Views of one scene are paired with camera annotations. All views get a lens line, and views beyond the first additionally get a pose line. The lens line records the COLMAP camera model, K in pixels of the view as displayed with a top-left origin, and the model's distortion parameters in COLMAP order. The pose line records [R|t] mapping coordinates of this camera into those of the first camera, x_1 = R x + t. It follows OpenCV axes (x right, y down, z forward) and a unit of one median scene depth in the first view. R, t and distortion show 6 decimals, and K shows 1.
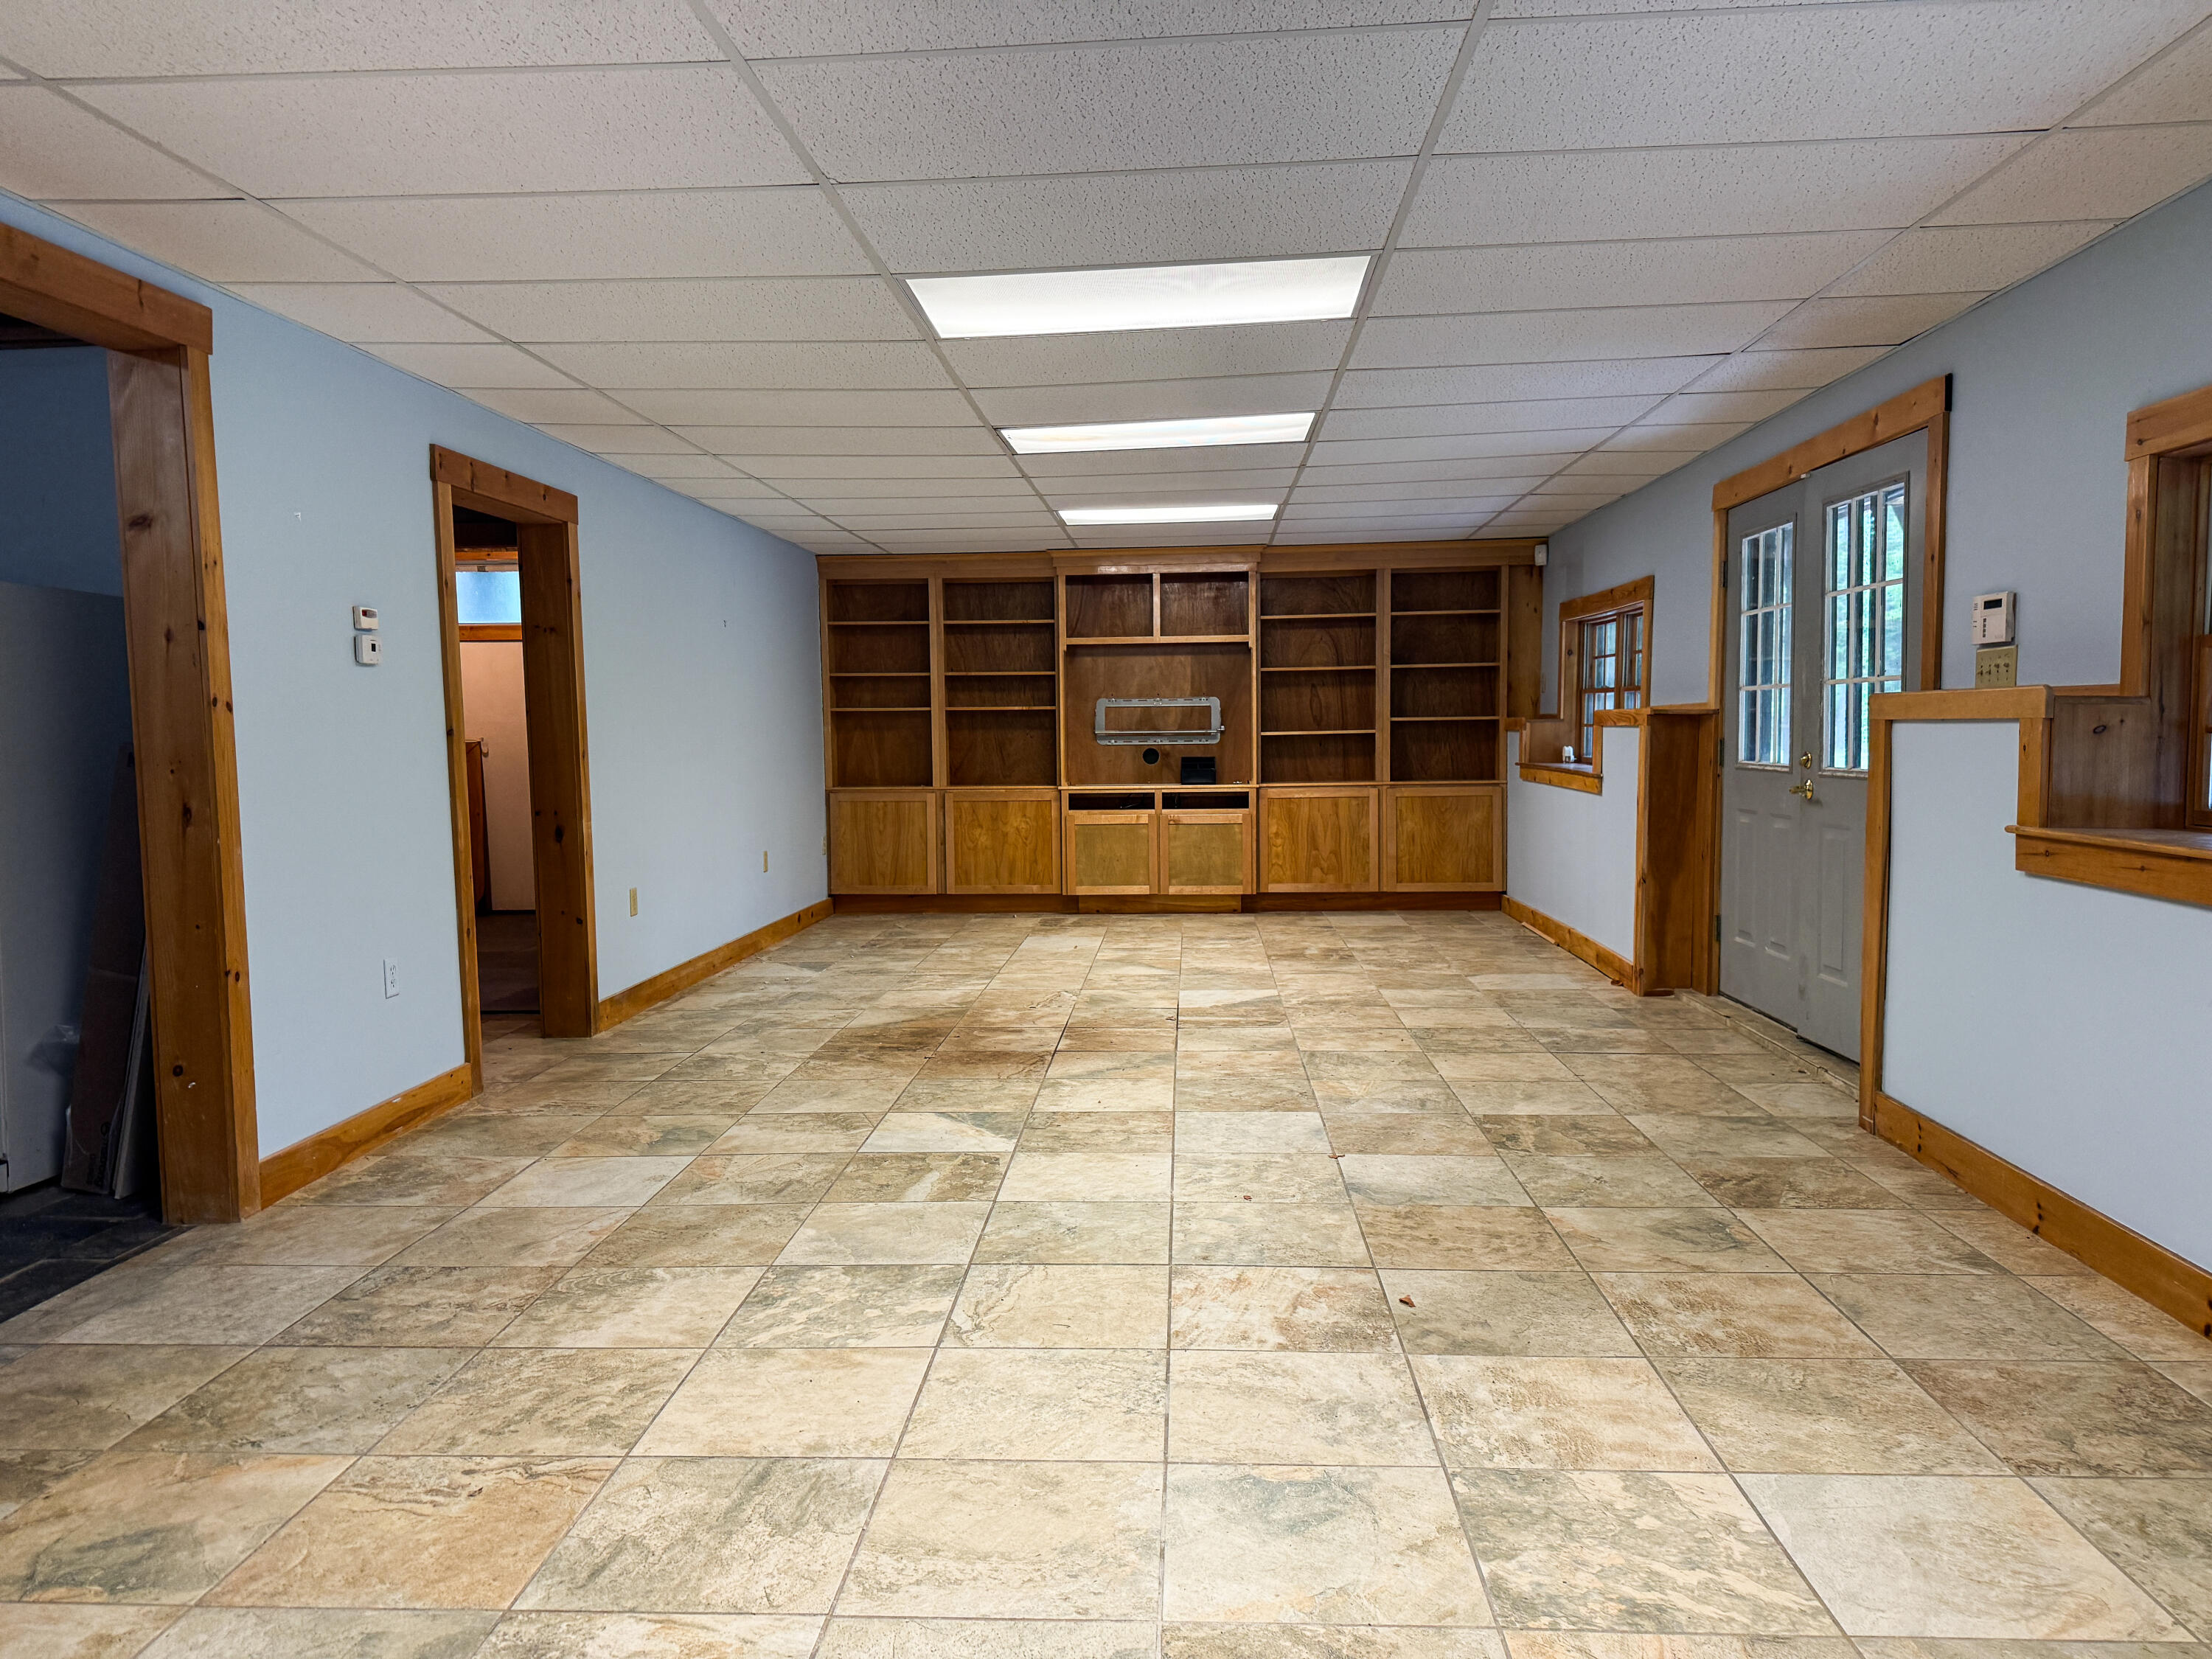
lens RADIAL K [[1557.0, 0, 1106.0], [0, 1557.0, 829.5], [0, 0, 1]] dist [0.069360, -0.093245]
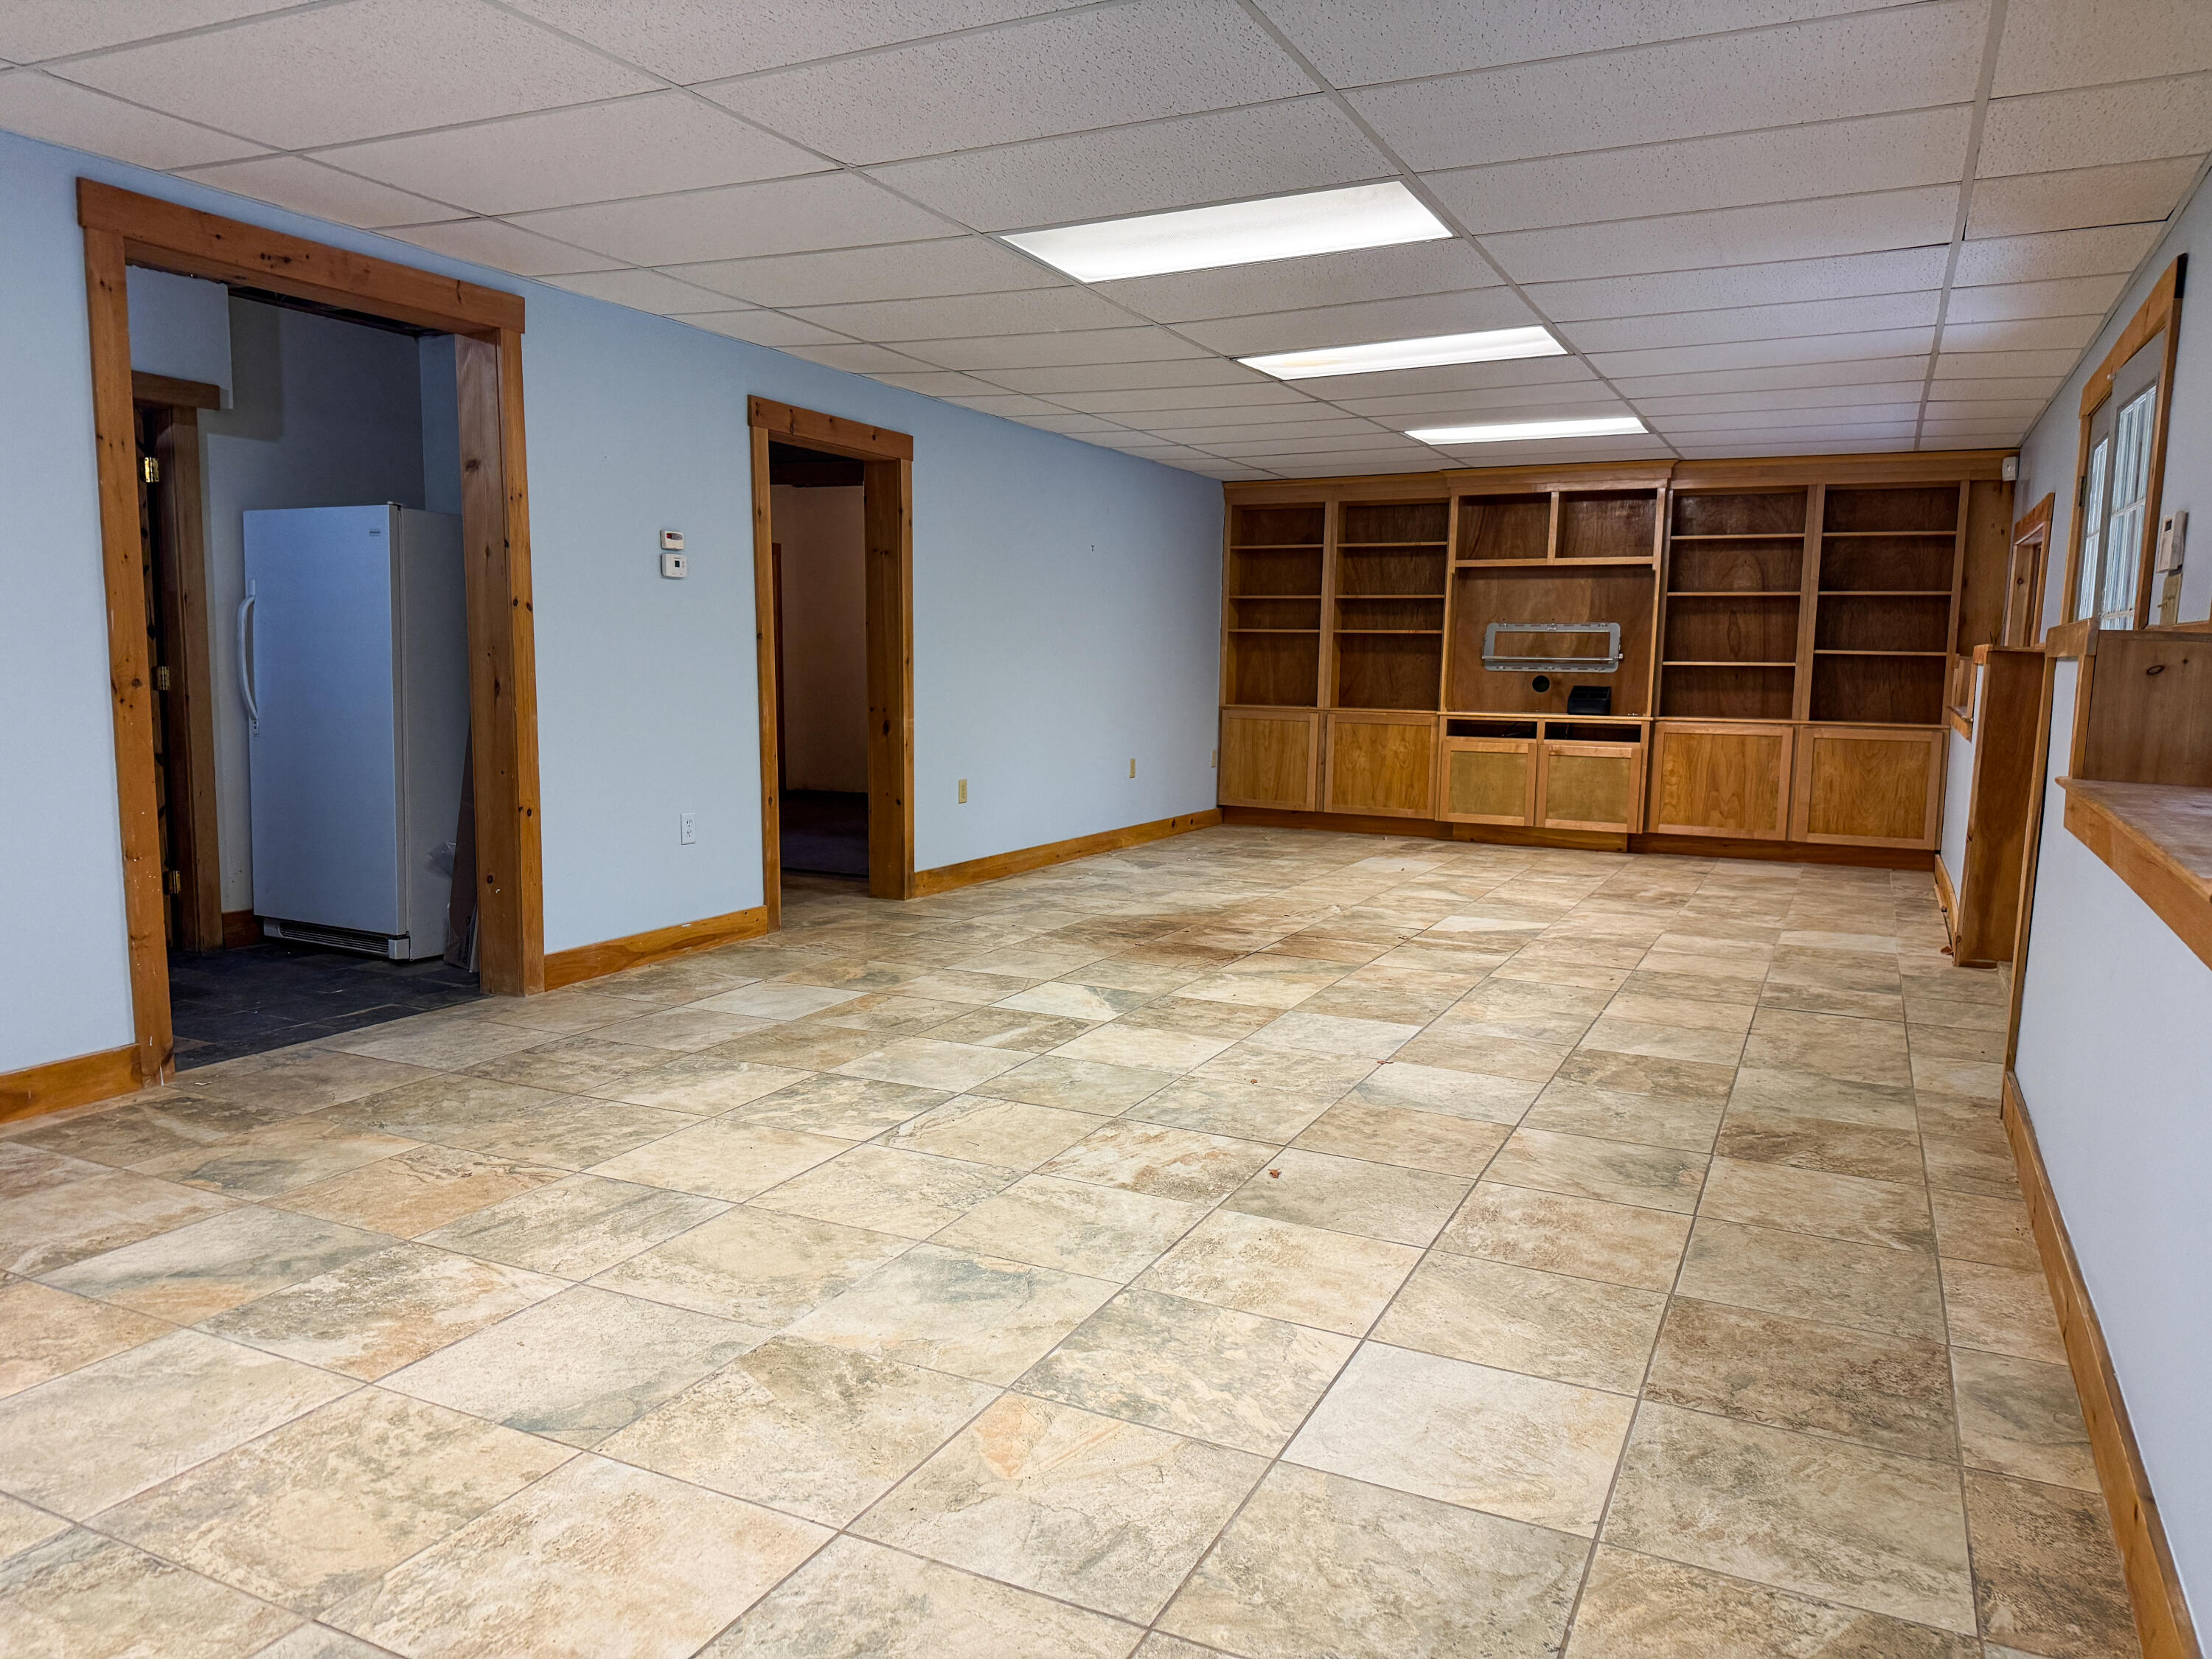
lens RADIAL K [[1552.4, 0, 1080.4], [0, 1552.4, 828.7], [0, 0, 1]] dist [0.167775, -0.328616]
pose [[0.919406, 0.072264, -0.386613, 0.349977], [-0.054494, 0.996900, 0.056744, 0.006271], [0.389515, -0.031102, 0.920495, -0.033225]]
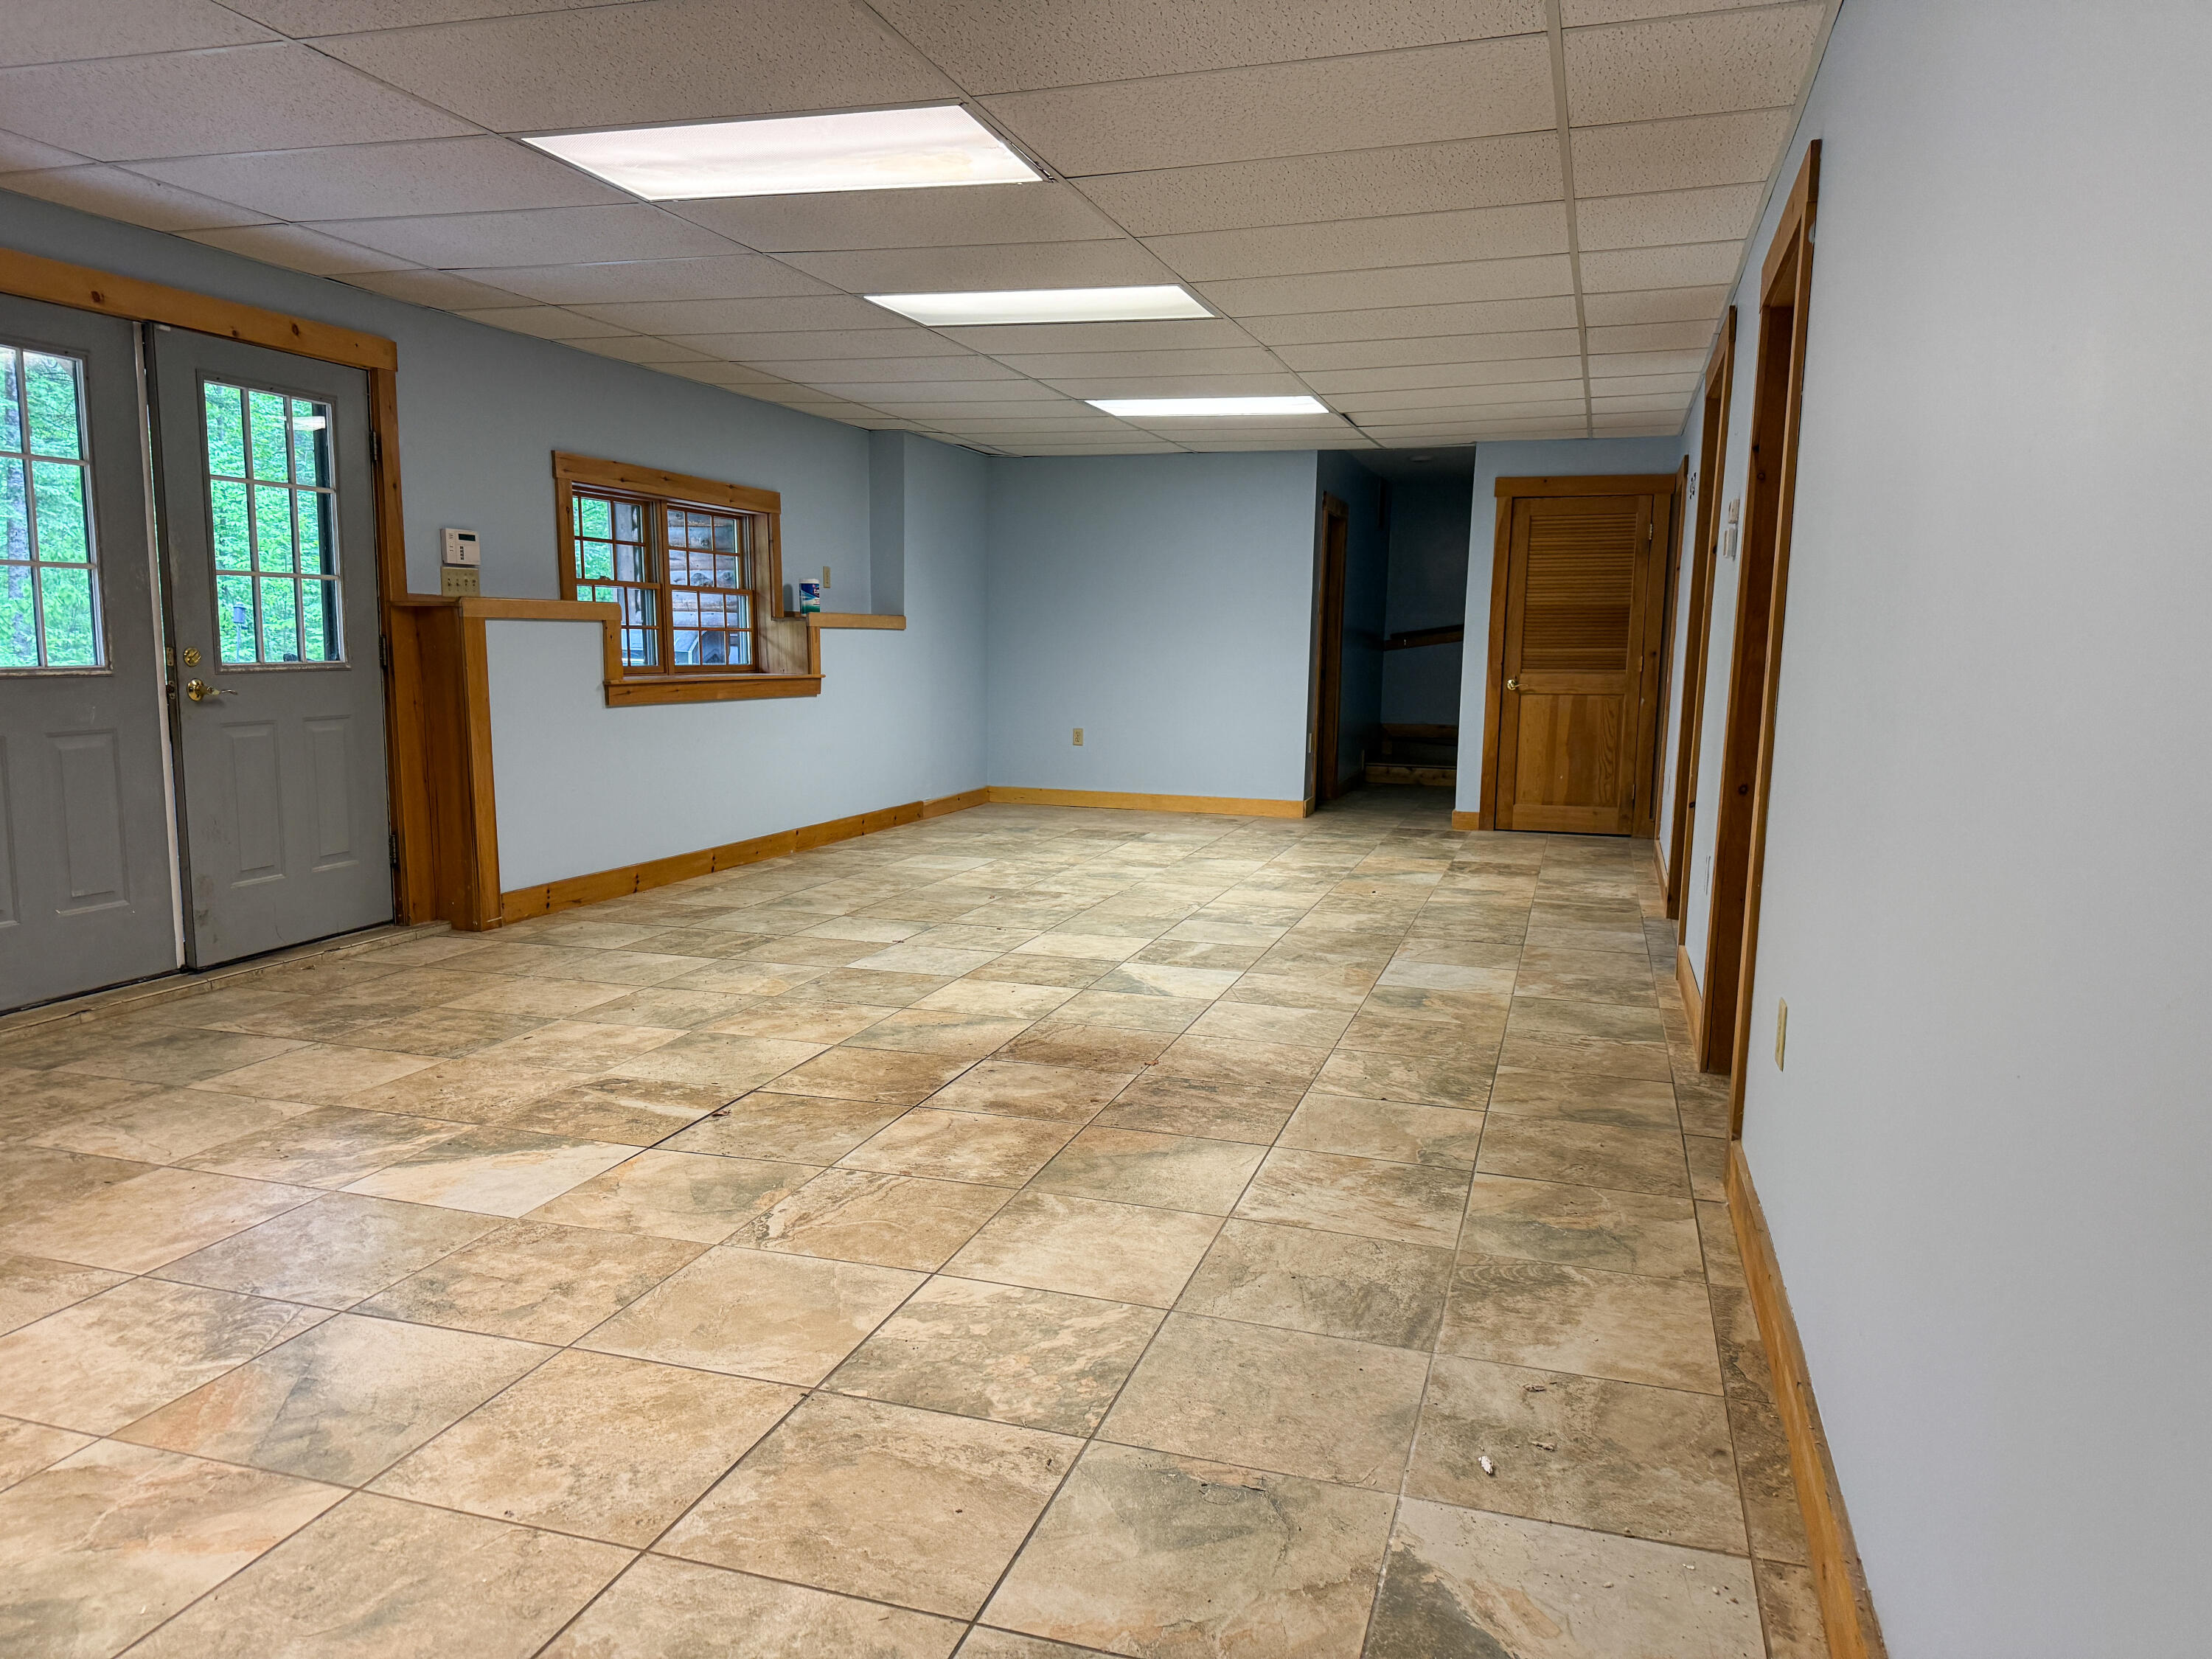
lens RADIAL K [[1557.0, 0, 1106.0], [0, 1557.0, 829.5], [0, 0, 1]] dist [0.069360, -0.093245]
pose [[-0.970835, -0.035062, 0.237170, -0.347083], [0.009887, 0.982551, 0.185728, -0.138209], [-0.239544, 0.182656, -0.953549, 2.224655]]
